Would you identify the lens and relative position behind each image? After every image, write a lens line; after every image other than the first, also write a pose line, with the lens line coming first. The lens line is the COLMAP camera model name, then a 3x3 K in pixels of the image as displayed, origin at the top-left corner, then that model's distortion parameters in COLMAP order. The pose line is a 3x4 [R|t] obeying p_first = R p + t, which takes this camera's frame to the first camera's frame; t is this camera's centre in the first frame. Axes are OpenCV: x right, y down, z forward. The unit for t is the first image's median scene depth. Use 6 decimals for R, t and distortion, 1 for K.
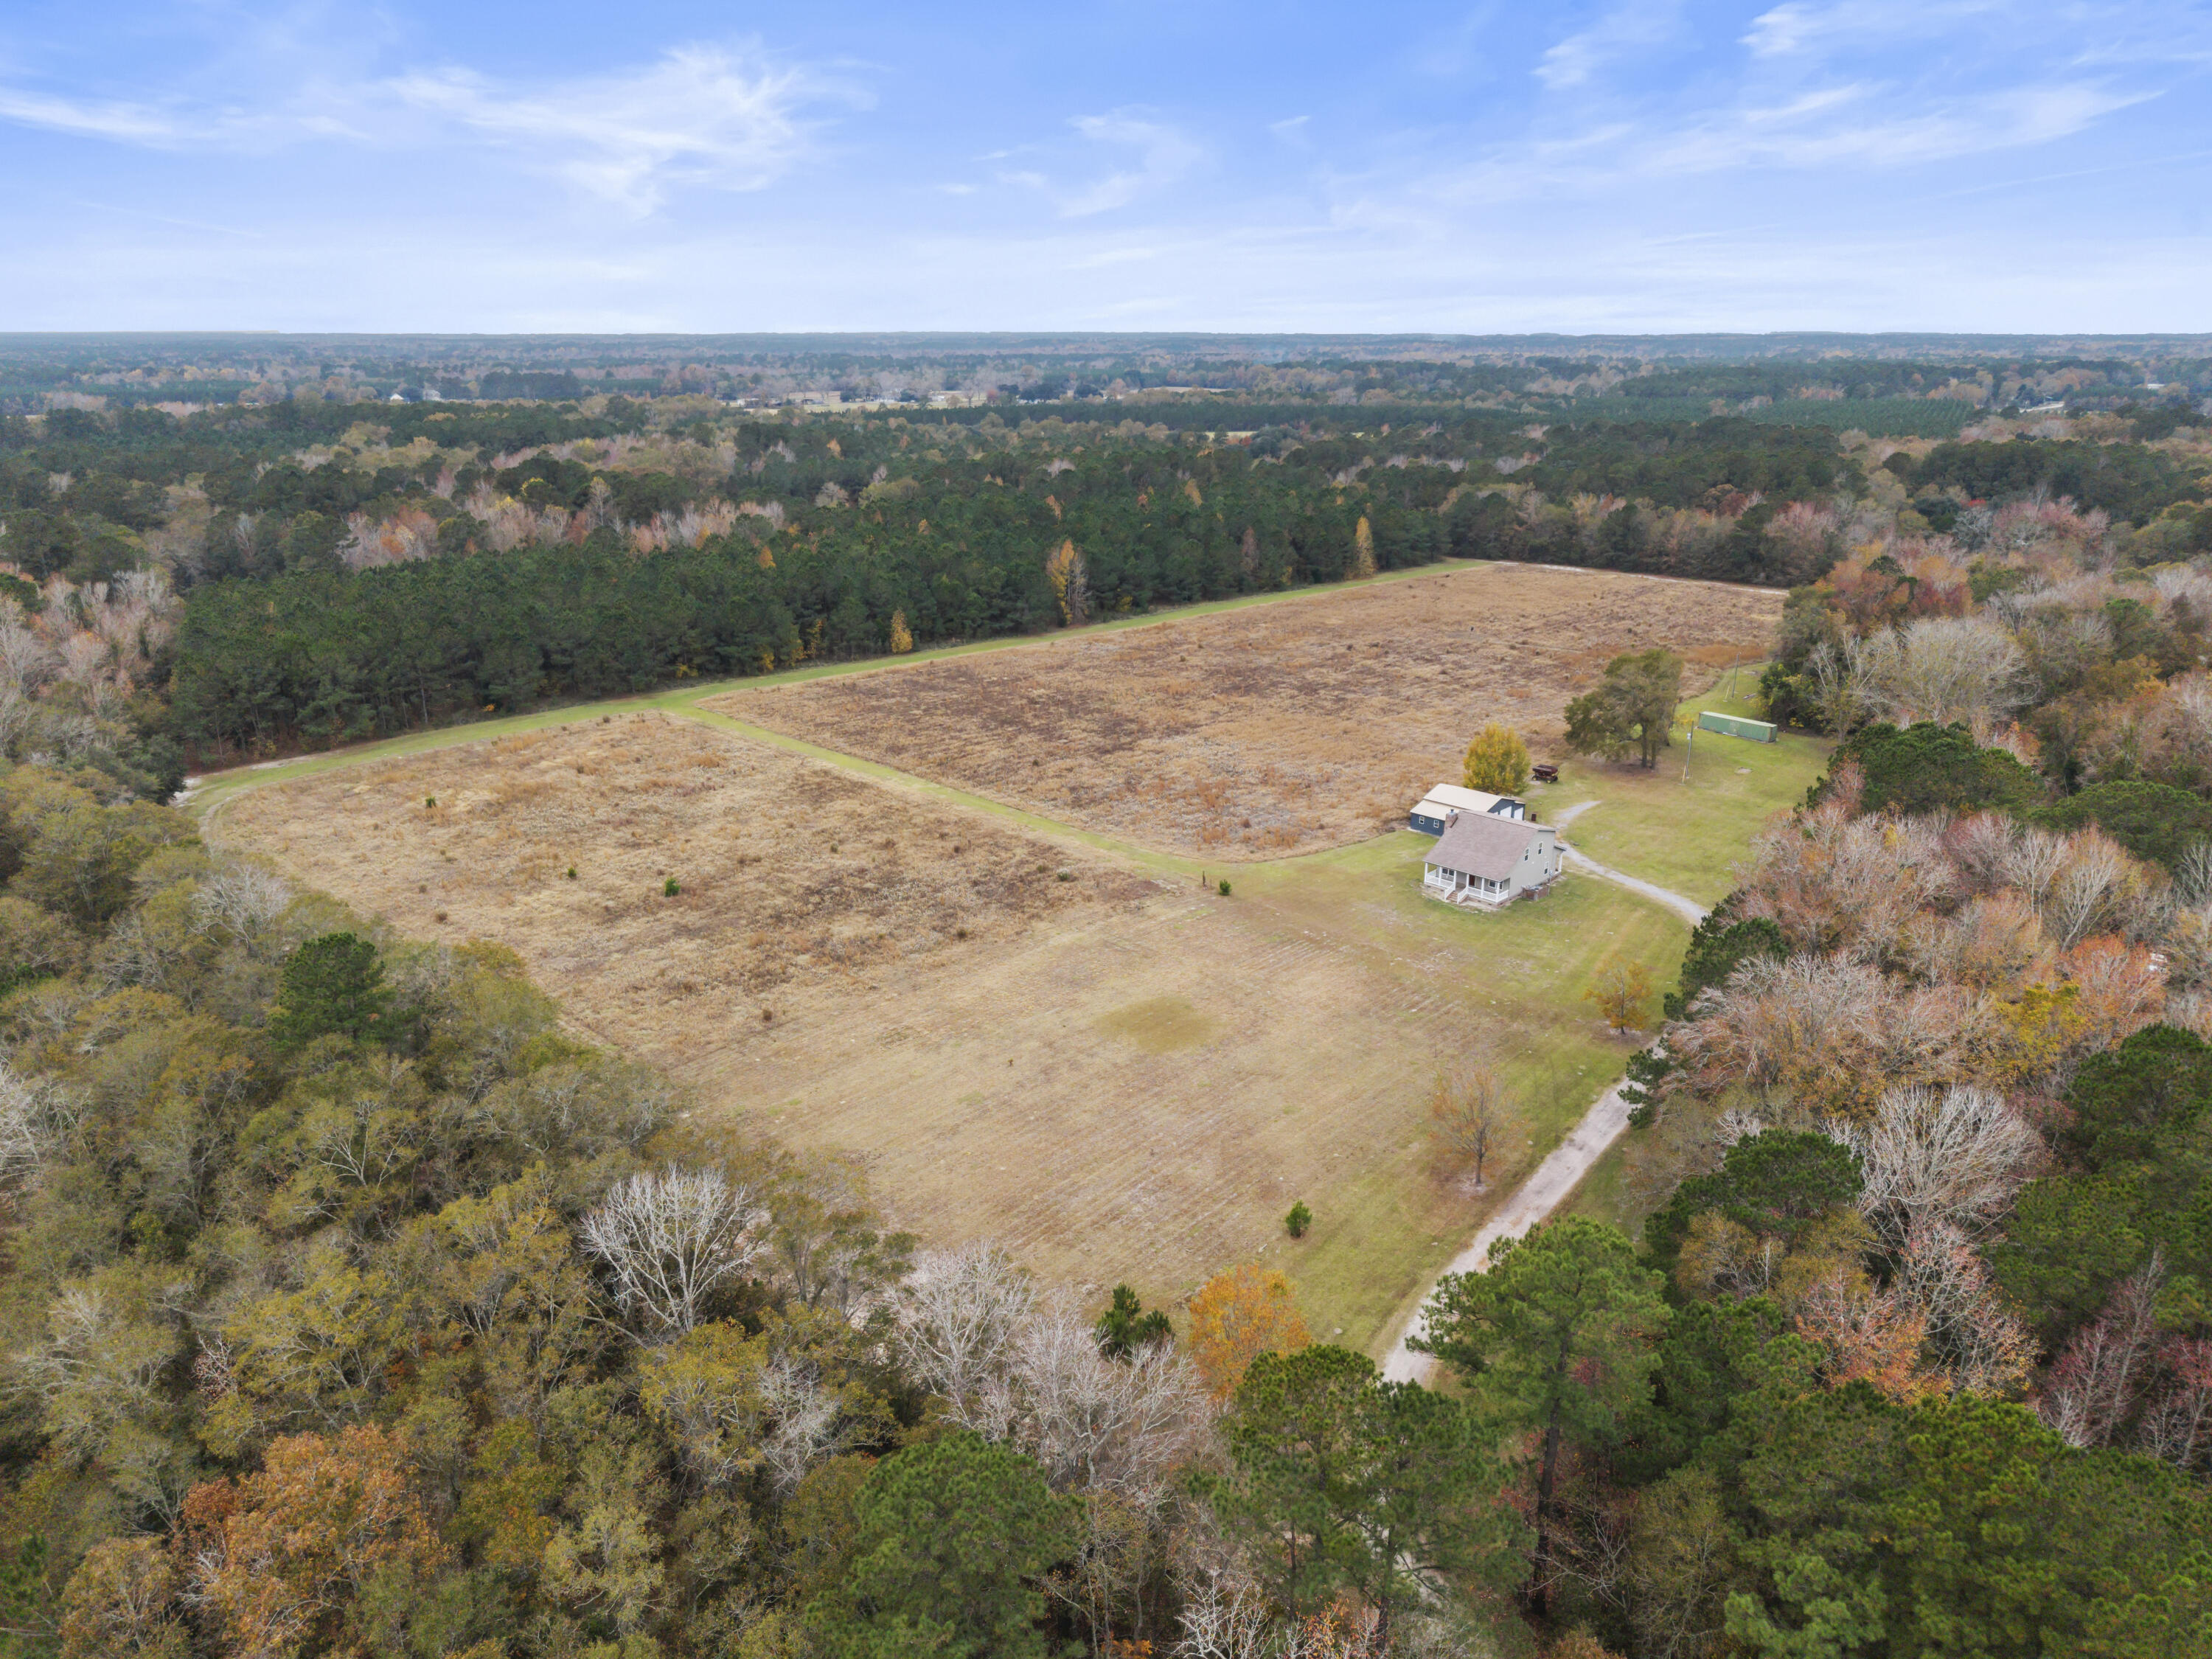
lens RADIAL K [[1463.8, 0, 1113.7], [0, 1463.8, 829.7], [0, 0, 1]] dist [0.034773, -0.041940]
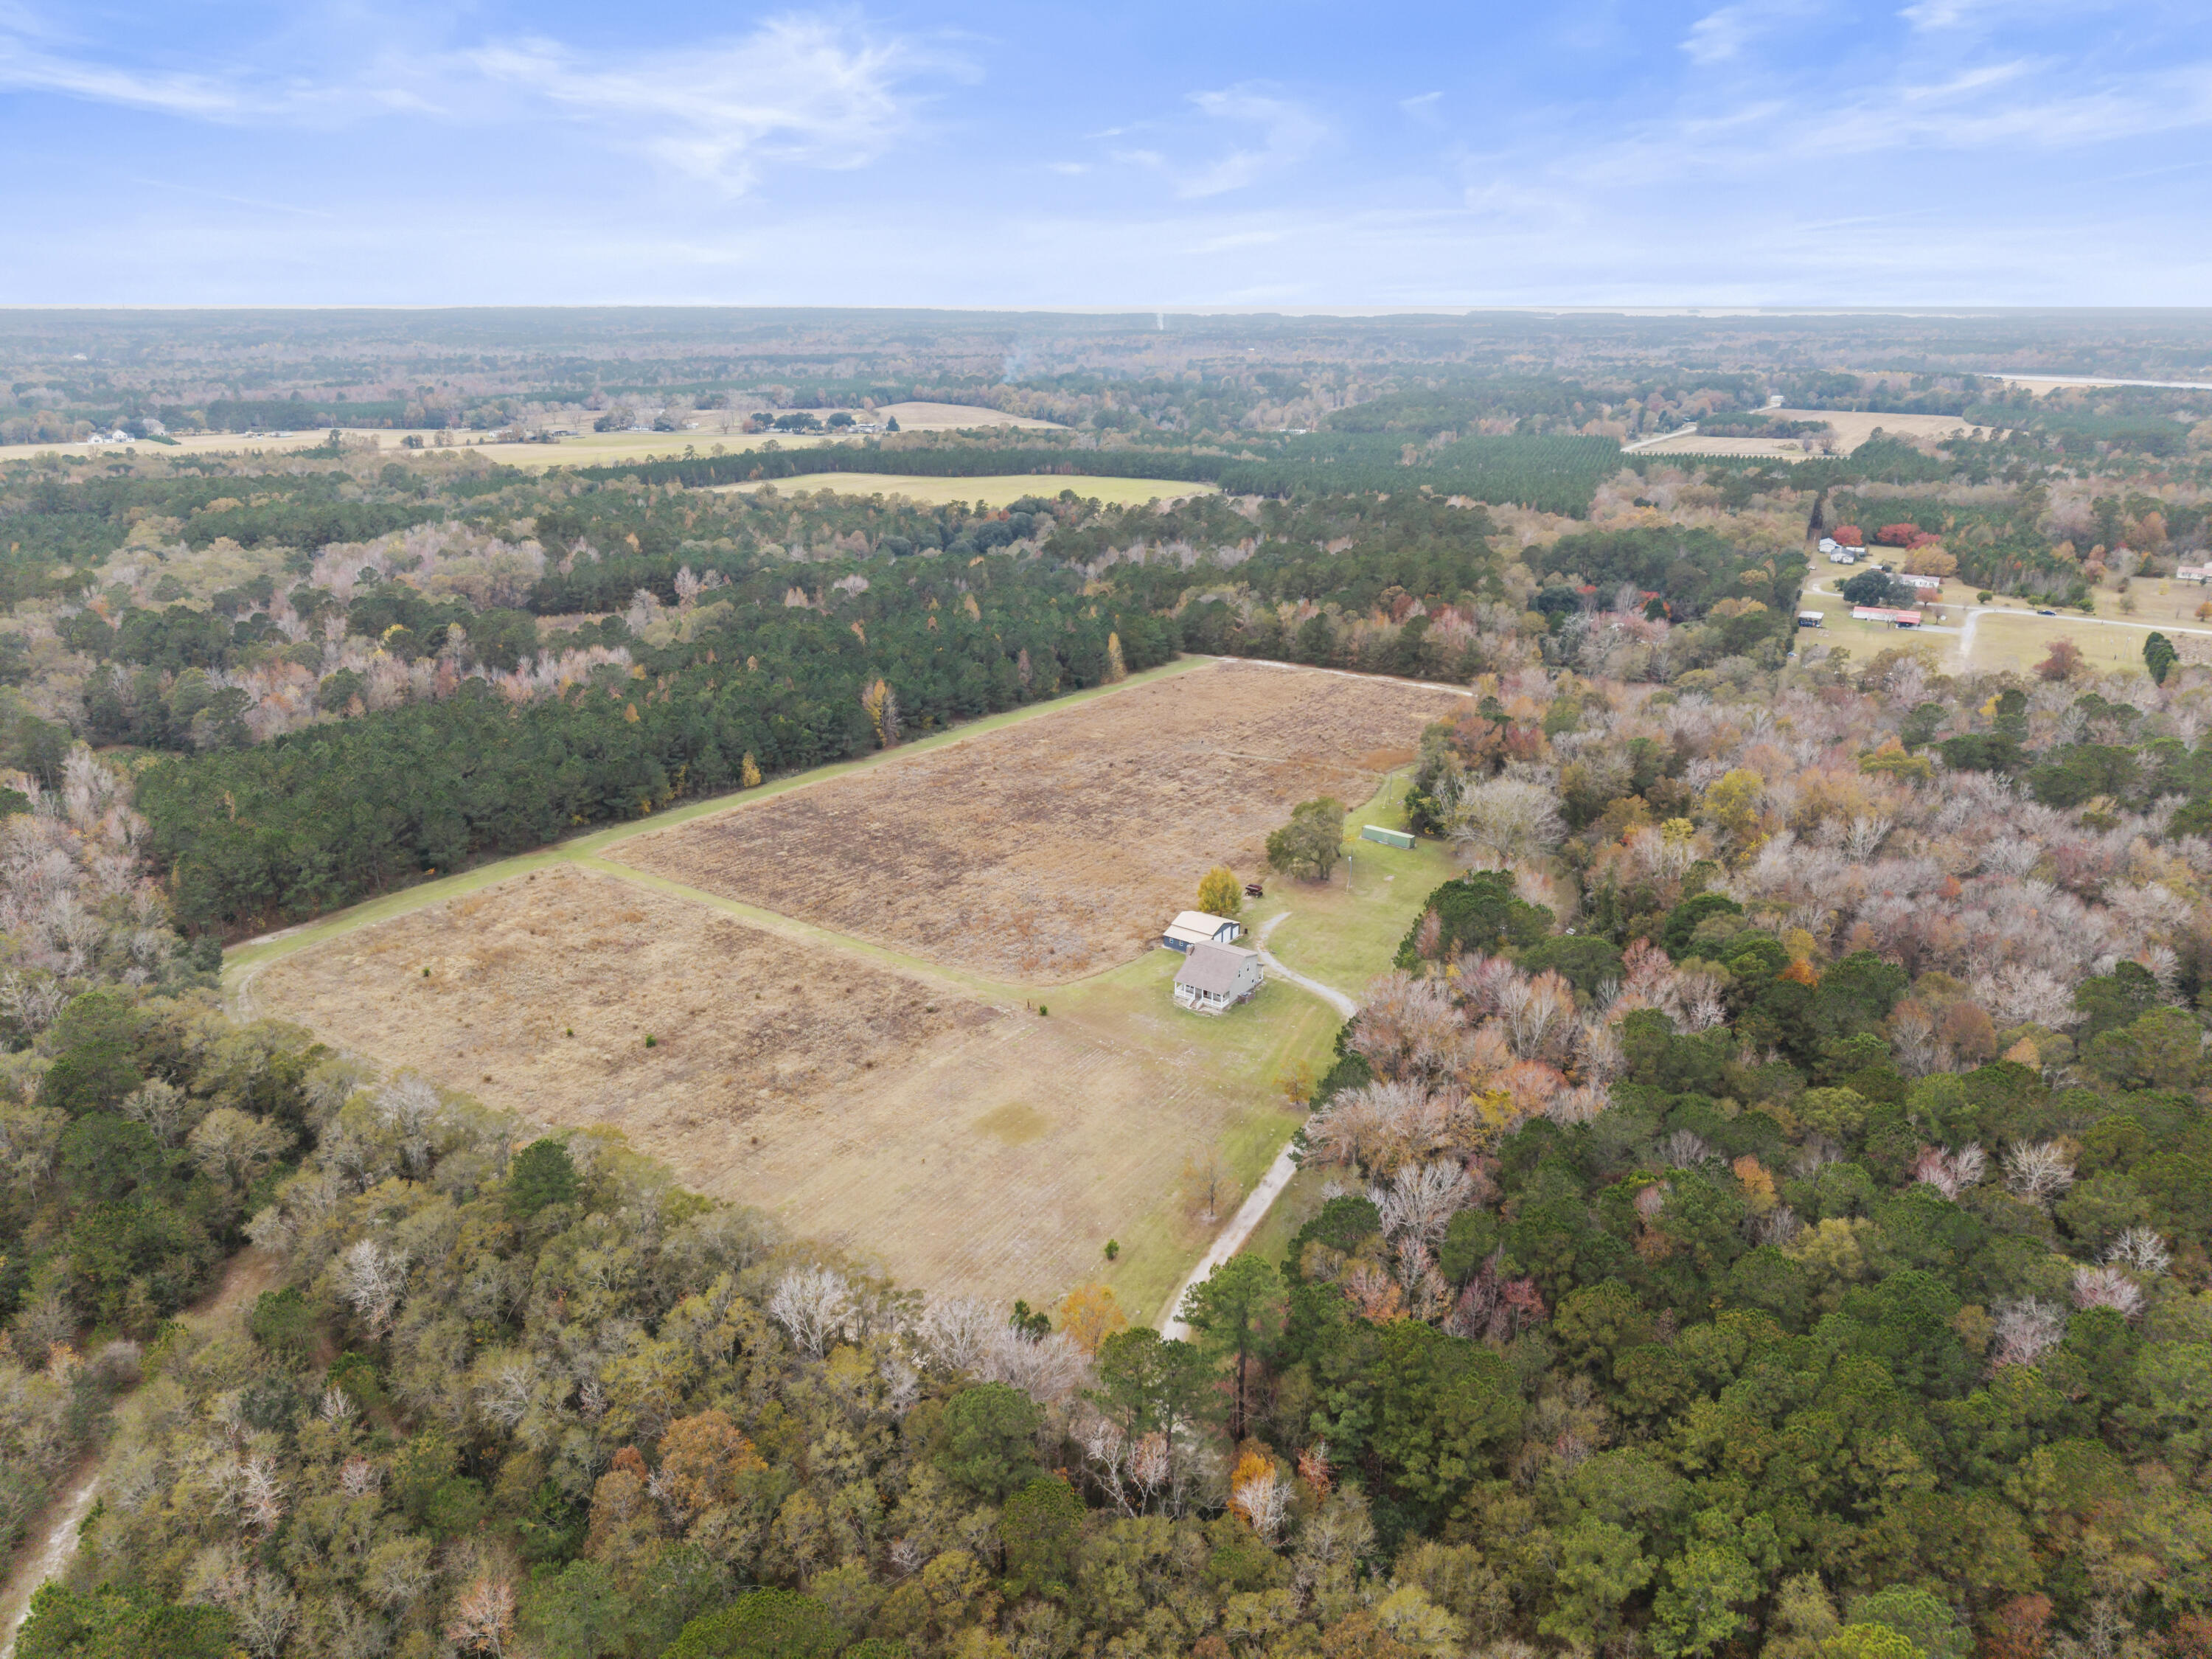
lens RADIAL K [[1463.8, 0, 1113.7], [0, 1463.8, 829.7], [0, 0, 1]] dist [0.034773, -0.041940]
pose [[0.985139, -0.053557, 0.163196, -0.068083], [0.049324, 0.998336, 0.029881, -0.149375], [-0.164525, -0.021388, 0.986141, -0.373138]]
